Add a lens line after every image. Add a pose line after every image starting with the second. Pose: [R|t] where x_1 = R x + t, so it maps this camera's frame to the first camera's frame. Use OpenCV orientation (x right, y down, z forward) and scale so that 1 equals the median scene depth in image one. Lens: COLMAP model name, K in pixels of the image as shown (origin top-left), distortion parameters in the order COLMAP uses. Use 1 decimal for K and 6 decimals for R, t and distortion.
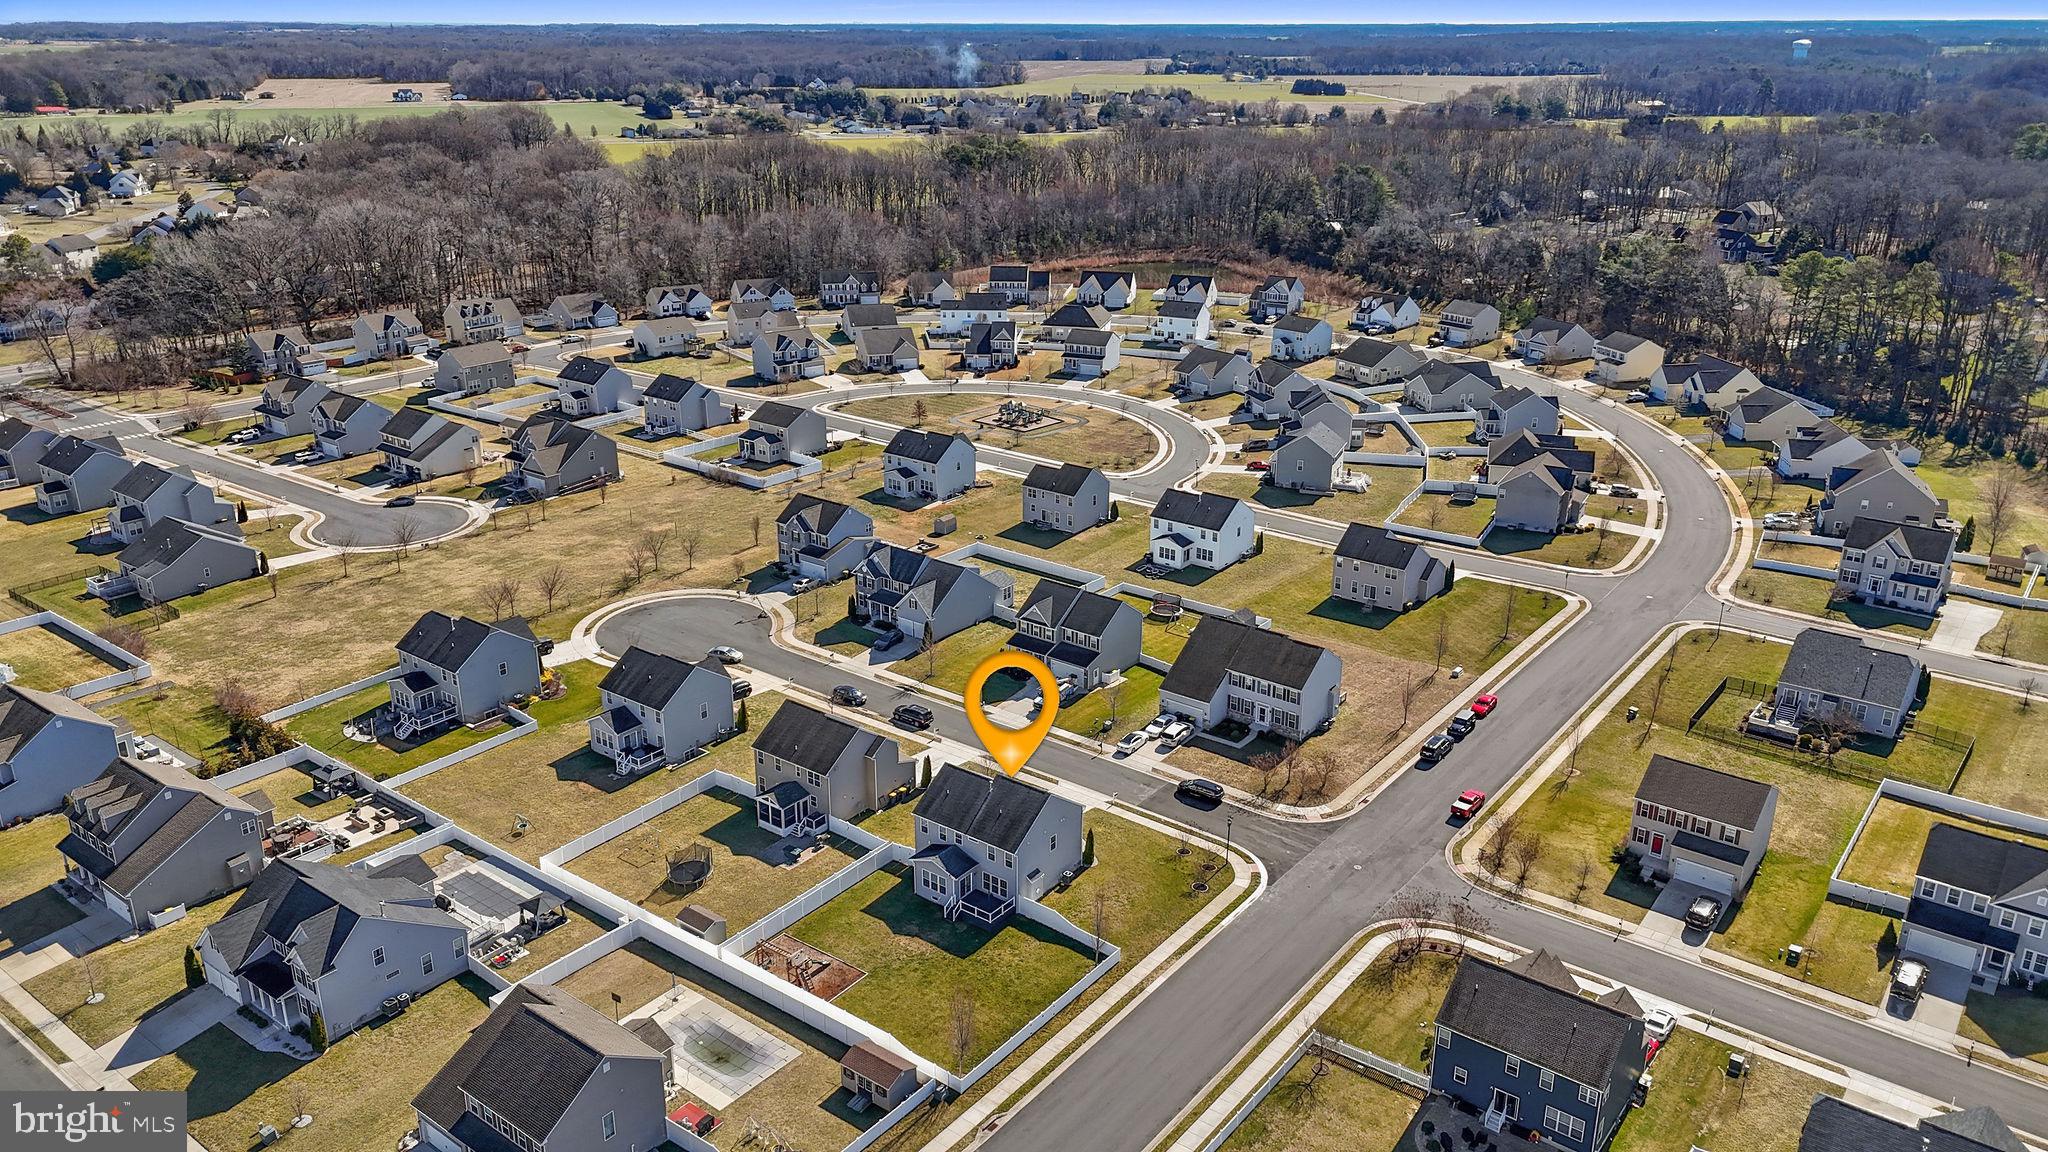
lens RADIAL K [[1500.1, 0, 1026.8], [0, 1500.1, 573.5], [0, 0, 1]] dist [0.109323, -0.128640]
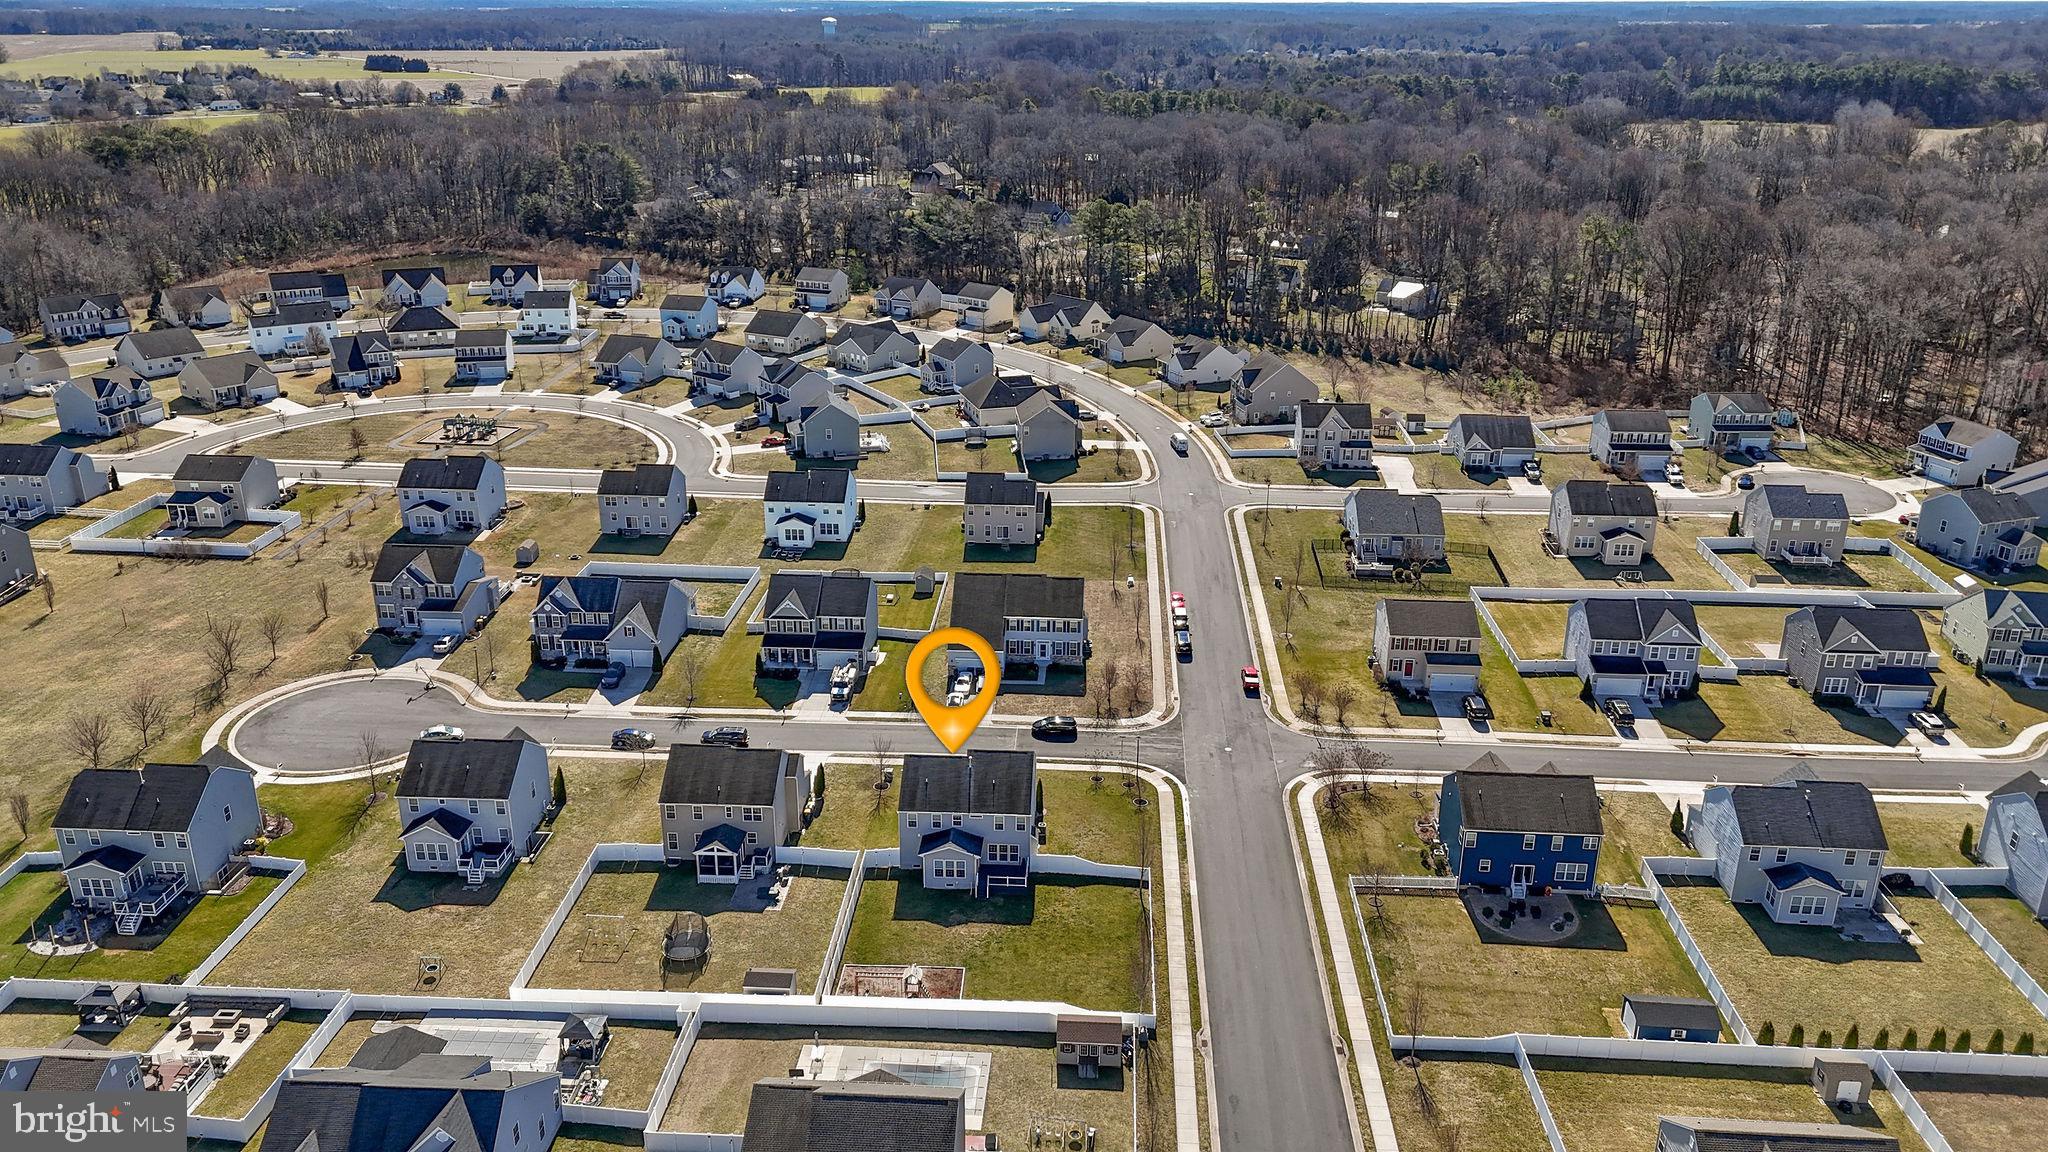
lens RADIAL K [[1500.1, 0, 1026.8], [0, 1500.1, 573.5], [0, 0, 1]] dist [0.109323, -0.128640]
pose [[0.826232, -0.197935, 0.527410, -0.329611], [0.190504, 0.979254, 0.069071, -0.029368], [-0.530140, 0.043405, 0.846798, 0.080829]]
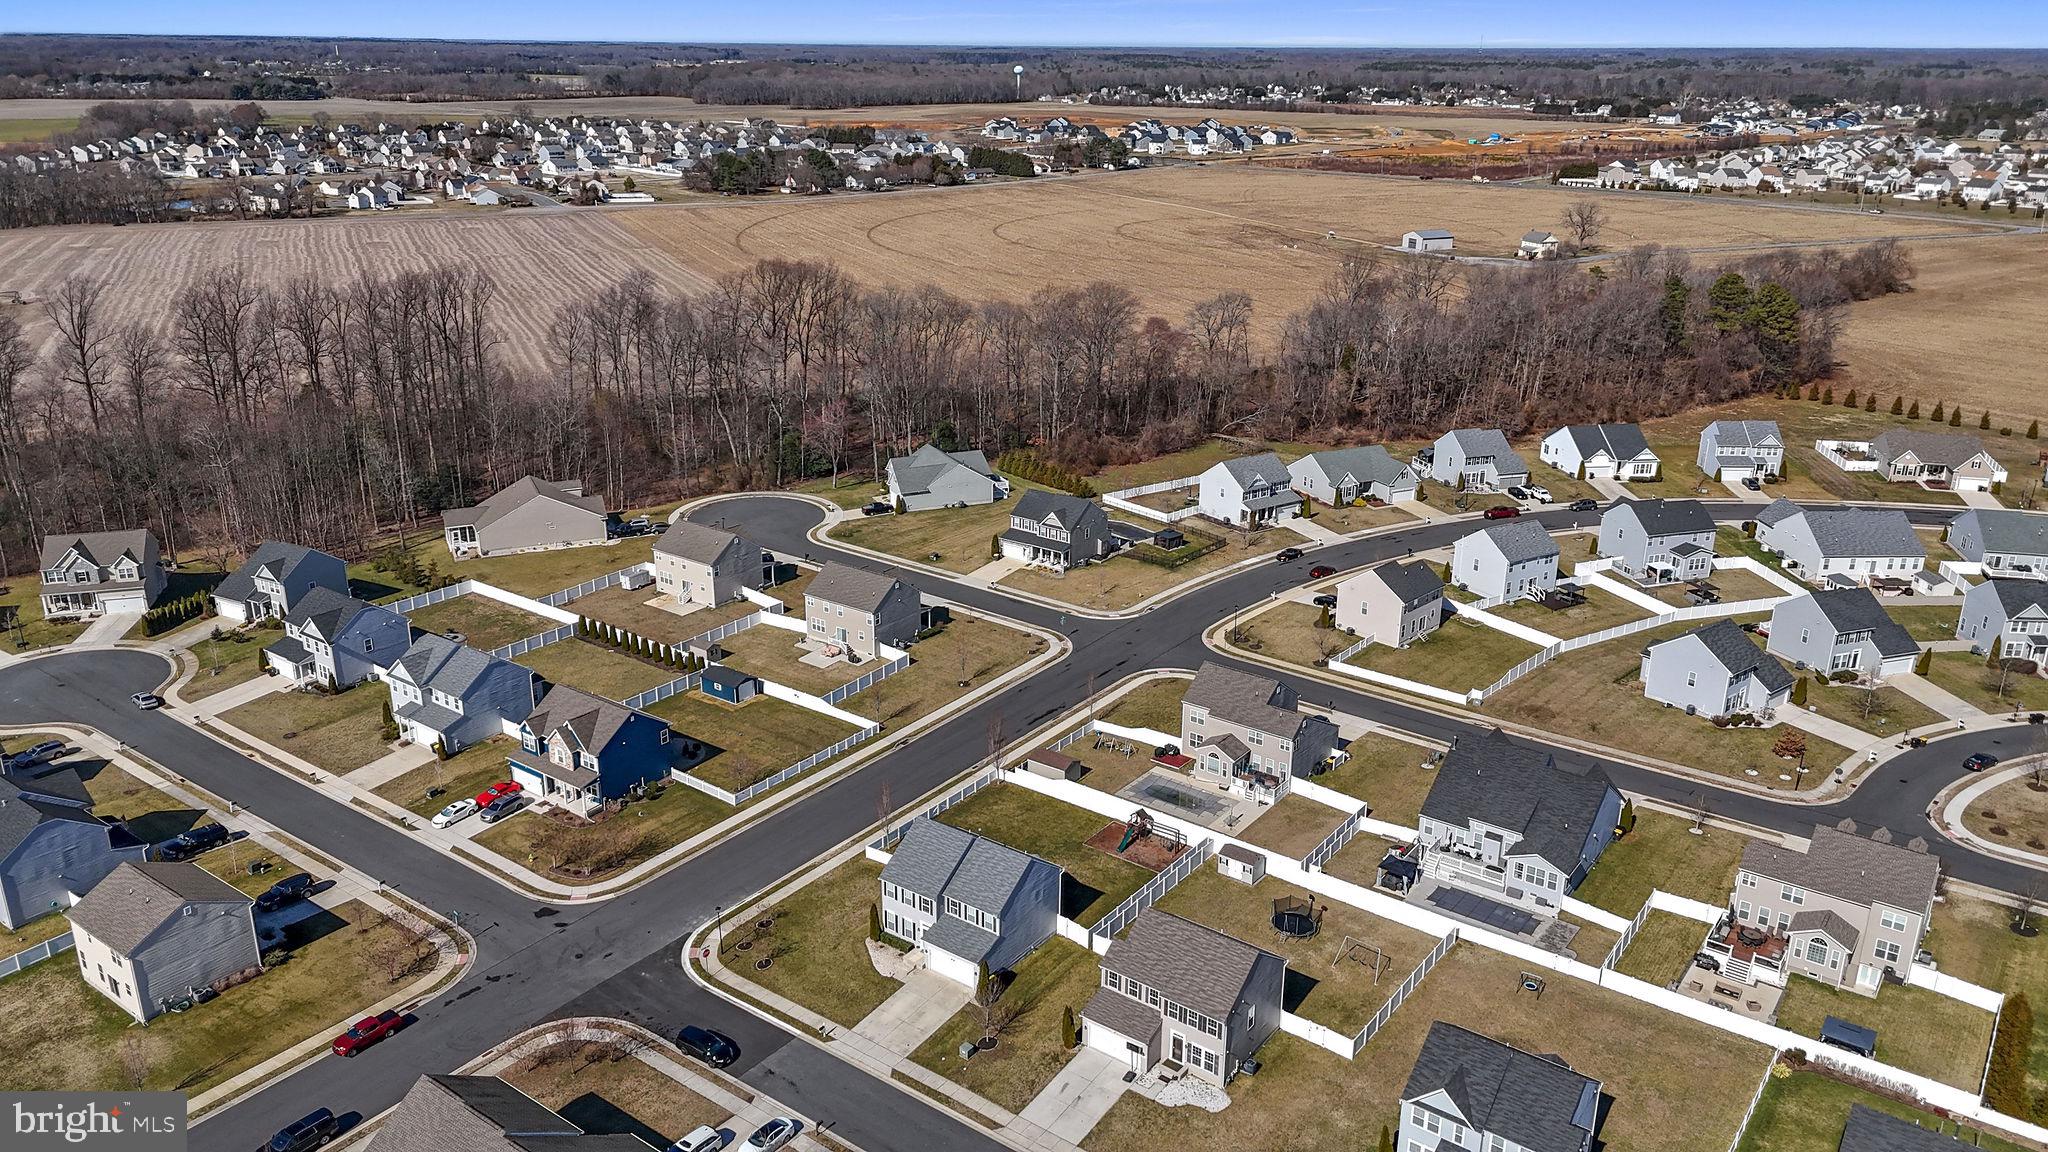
lens RADIAL K [[1500.1, 0, 1026.8], [0, 1500.1, 573.5], [0, 0, 1]] dist [0.109323, -0.128640]
pose [[-0.999800, -0.001048, -0.019975, -0.022594], [-0.013558, 0.769711, 0.638248, -0.395262], [0.014707, 0.638391, -0.769572, 1.079262]]
